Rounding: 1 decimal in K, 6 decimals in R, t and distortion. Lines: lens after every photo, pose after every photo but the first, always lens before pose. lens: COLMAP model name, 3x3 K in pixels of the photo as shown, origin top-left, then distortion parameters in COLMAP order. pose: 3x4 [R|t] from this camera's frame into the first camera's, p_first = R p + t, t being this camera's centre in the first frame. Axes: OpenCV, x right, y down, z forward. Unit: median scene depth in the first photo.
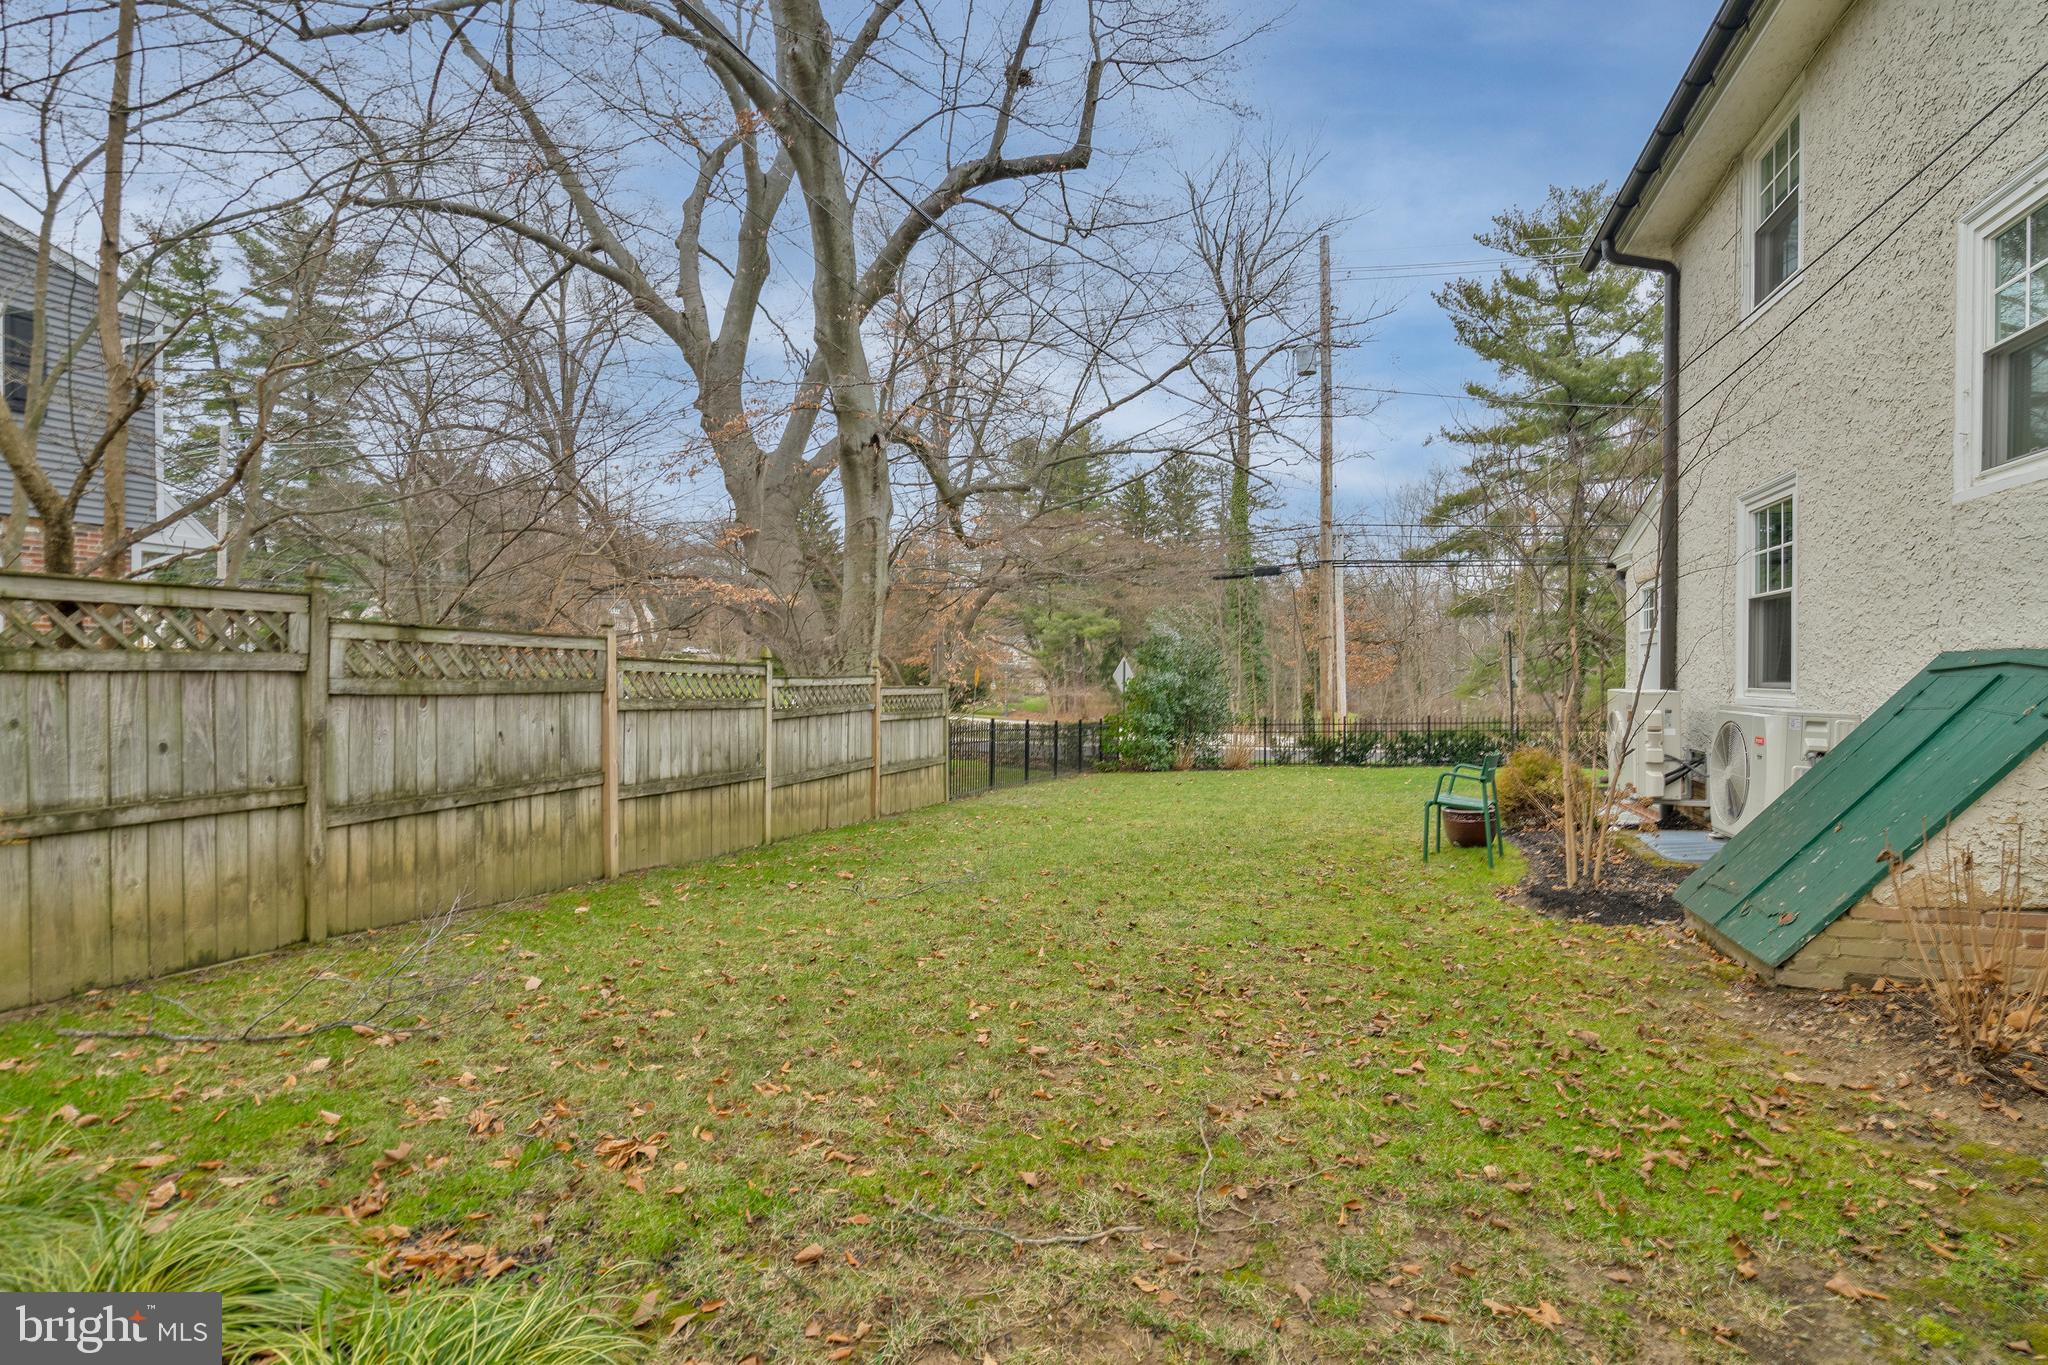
lens RADIAL K [[968.5, 0, 1019.7], [0, 968.5, 687.1], [0, 0, 1]] dist [-0.005150, 0.001850]
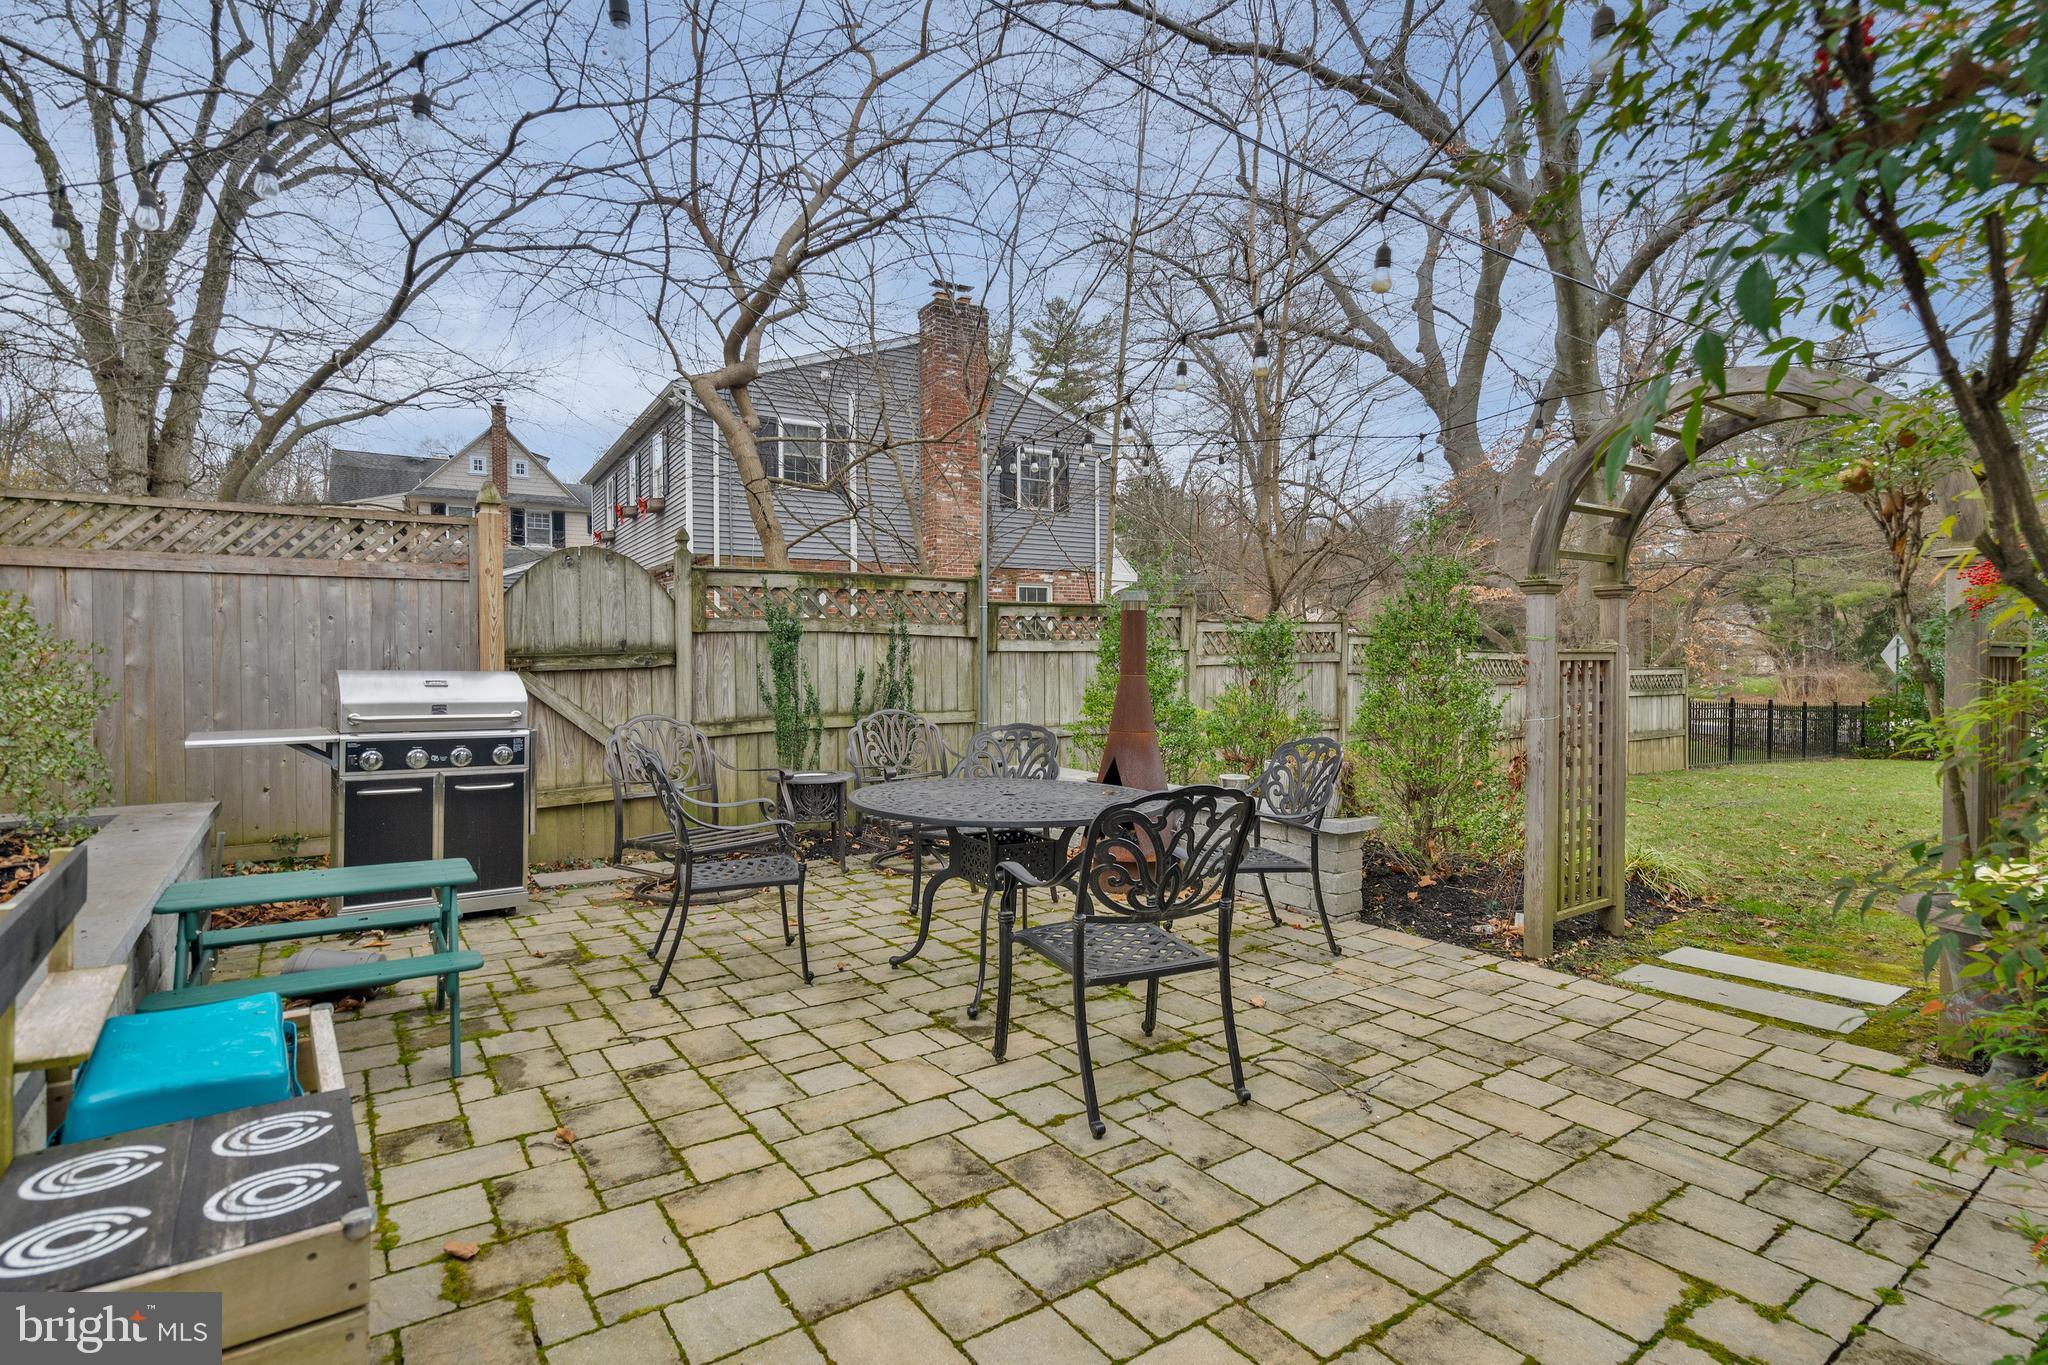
lens RADIAL K [[968.5, 0, 1026.0], [0, 968.5, 673.3], [0, 0, 1]] dist [-0.005150, 0.001850]
pose [[0.809483, 0.005160, -0.587121, -0.031190], [-0.000406, 0.999966, 0.008229, -0.002742], [0.587143, -0.006422, 0.809457, -0.307273]]
